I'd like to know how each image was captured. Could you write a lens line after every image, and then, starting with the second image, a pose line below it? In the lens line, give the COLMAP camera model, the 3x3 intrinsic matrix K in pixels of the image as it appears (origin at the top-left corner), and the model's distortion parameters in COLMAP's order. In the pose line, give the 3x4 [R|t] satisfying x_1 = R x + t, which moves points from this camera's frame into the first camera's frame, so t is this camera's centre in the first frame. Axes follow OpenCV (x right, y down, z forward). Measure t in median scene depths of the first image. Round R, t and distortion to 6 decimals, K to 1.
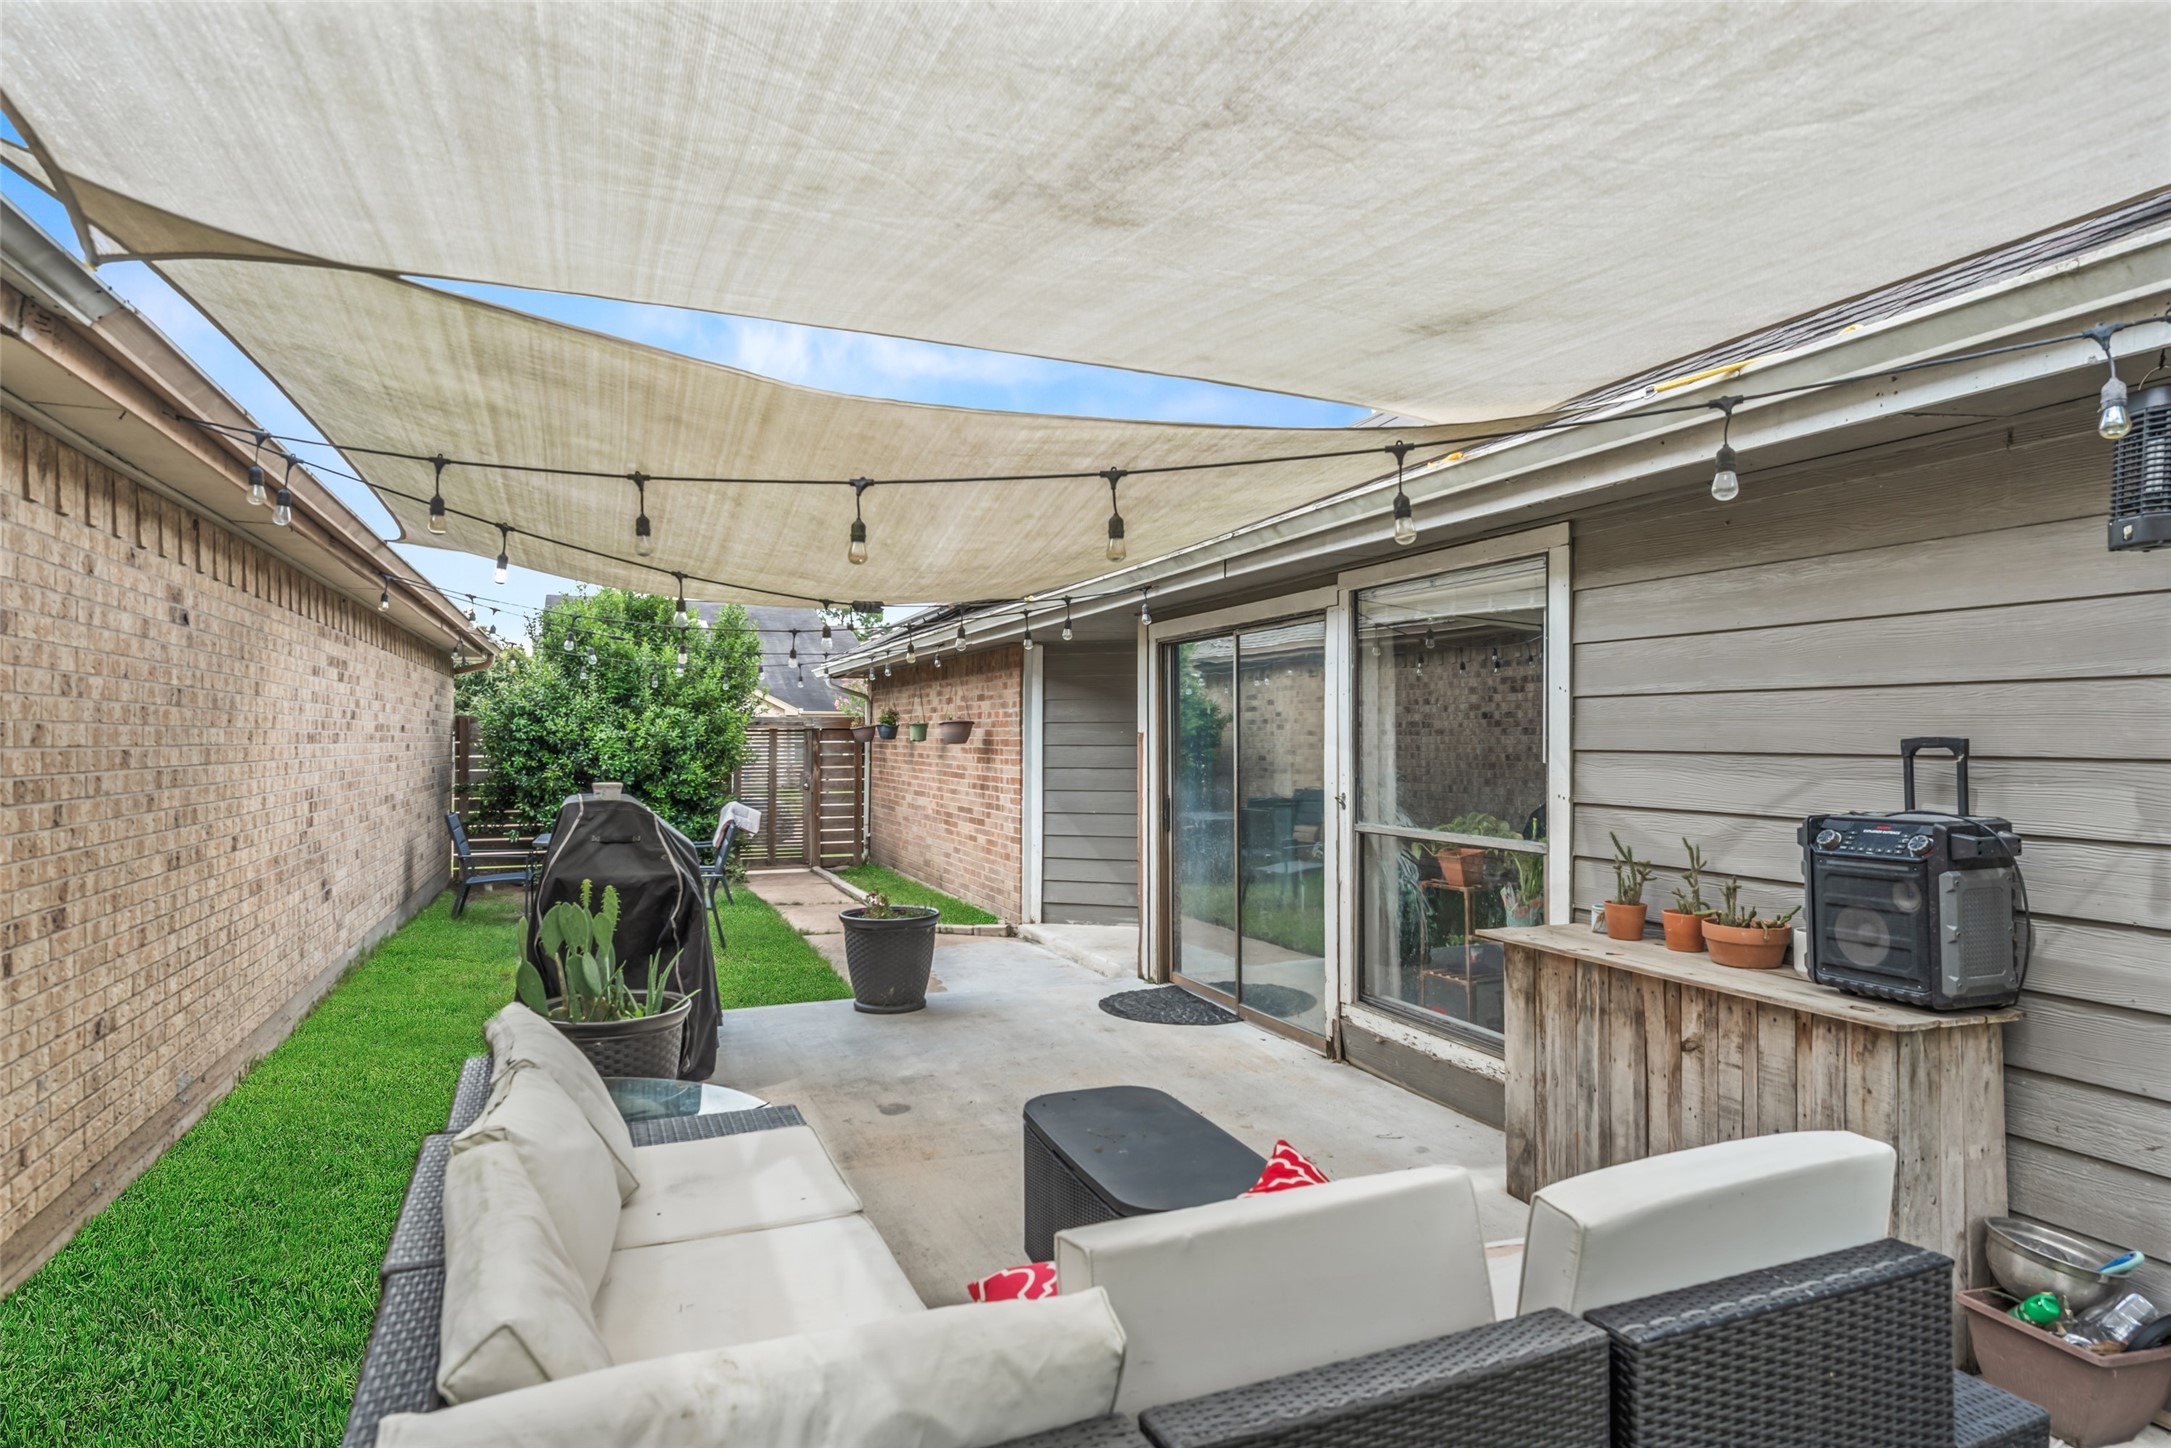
lens RADIAL K [[1216.8, 0, 1084.1], [0, 1216.8, 726.1], [0, 0, 1]] dist [0.000156, -0.000022]
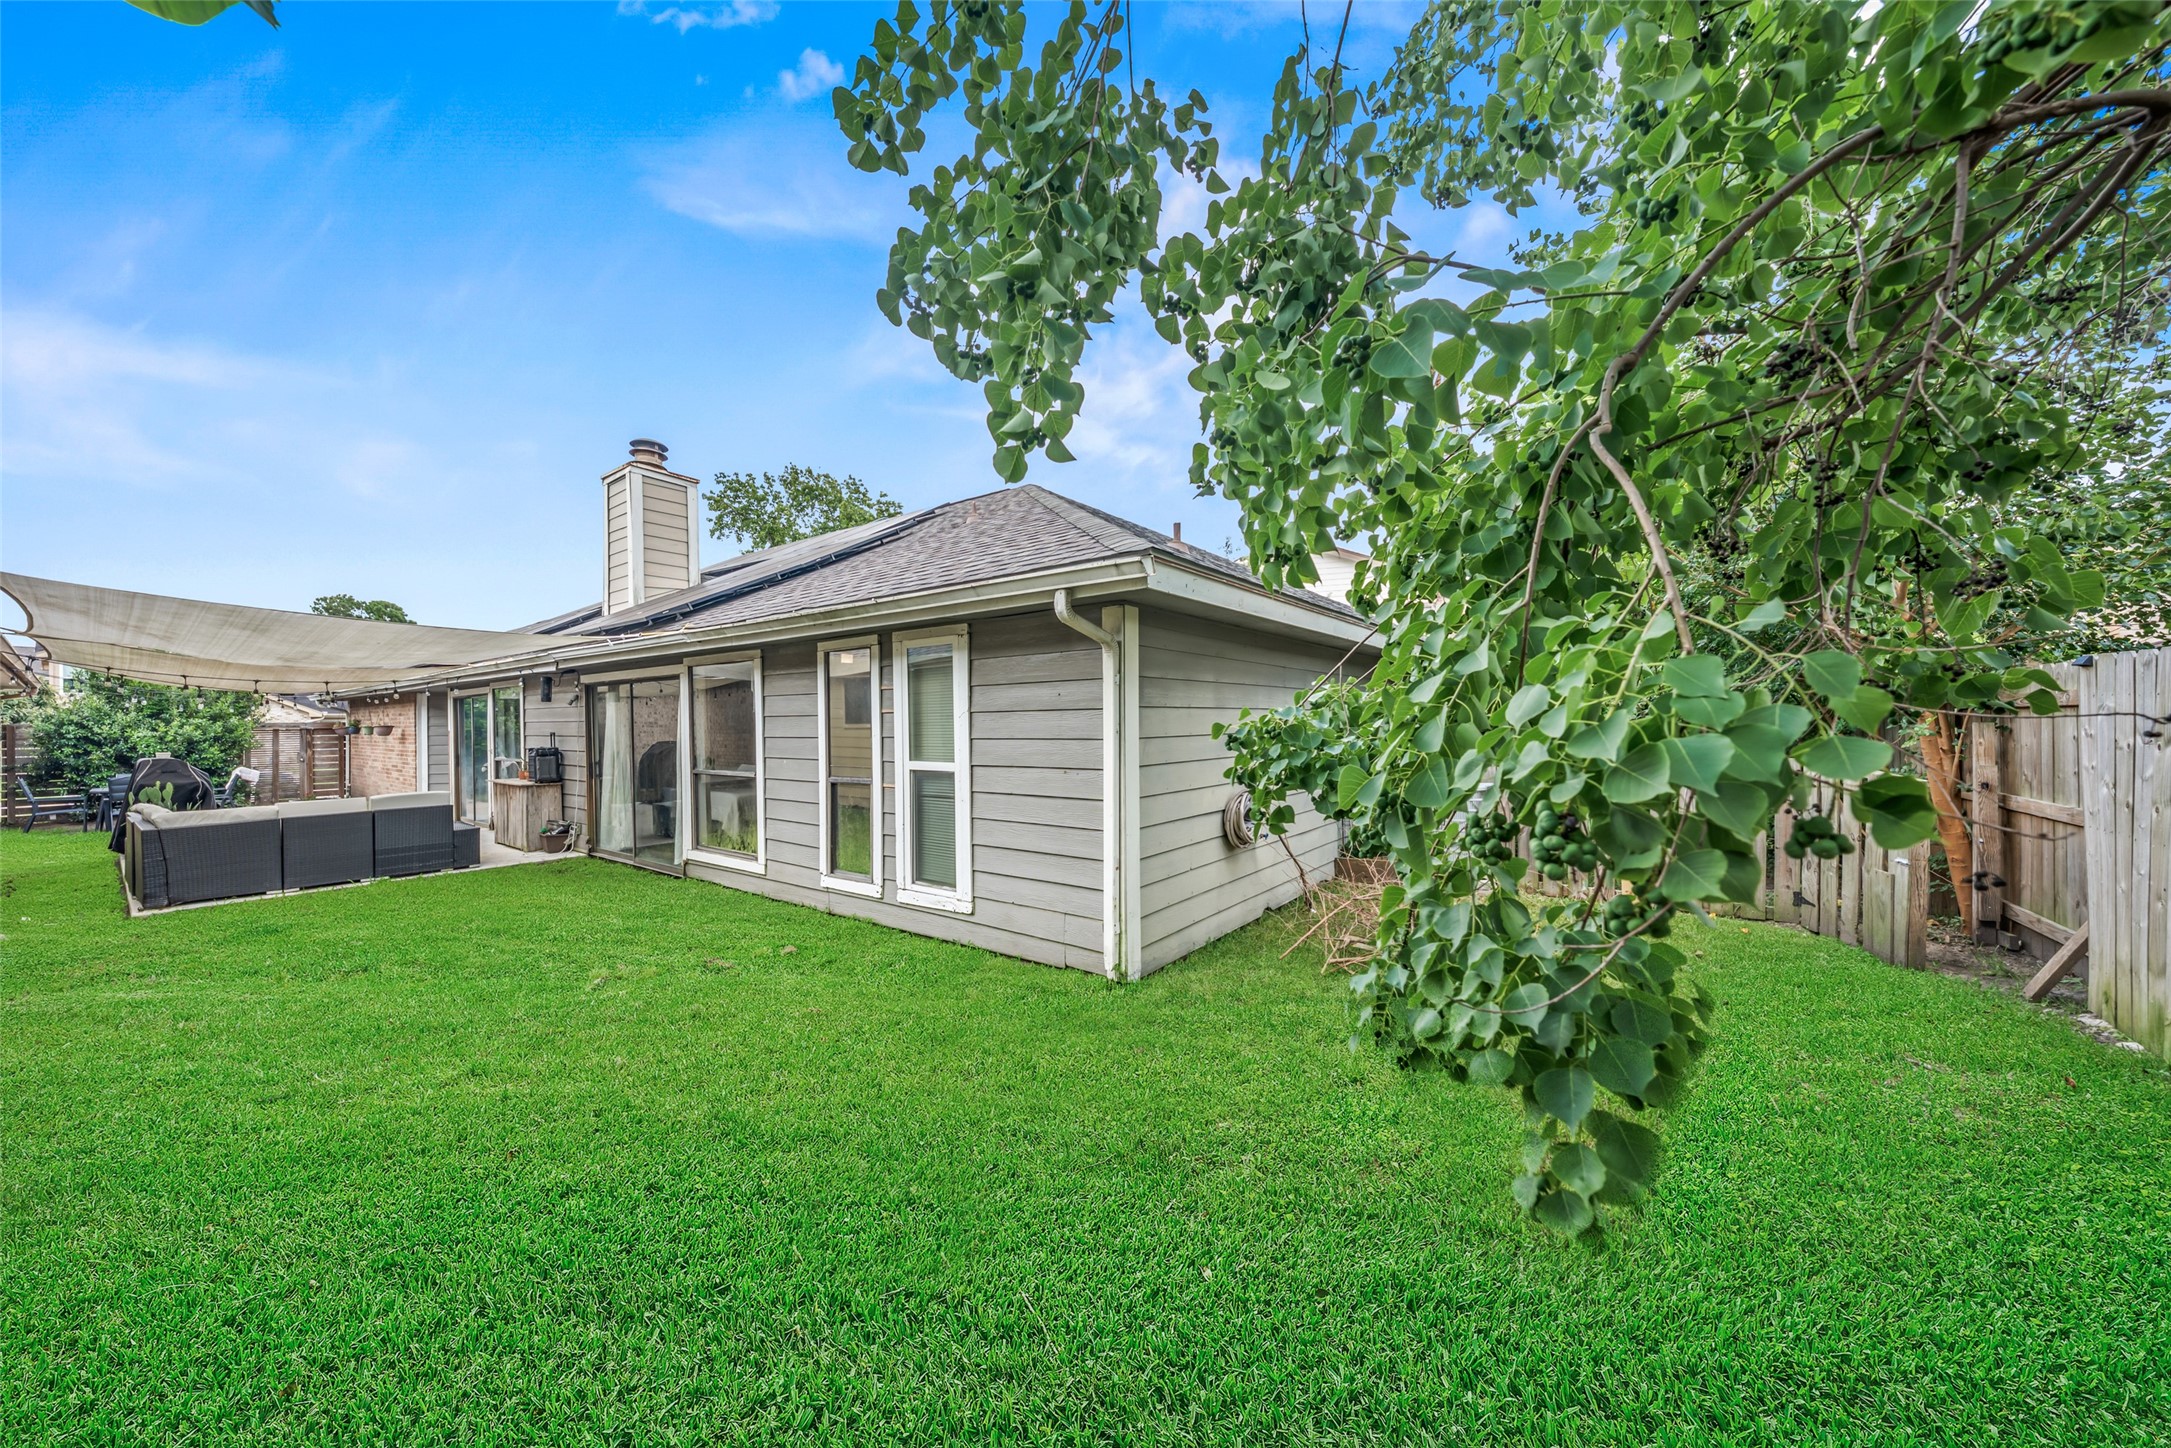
lens RADIAL K [[749.6, 0, 1094.8], [0, 749.6, 719.6], [0, 0, 1]] dist [0.000589, -0.000150]
pose [[0.851852, -0.009284, 0.523700, 0.242646], [0.006866, 0.999955, 0.006558, -0.013249], [-0.523737, -0.001991, 0.851878, -0.726000]]
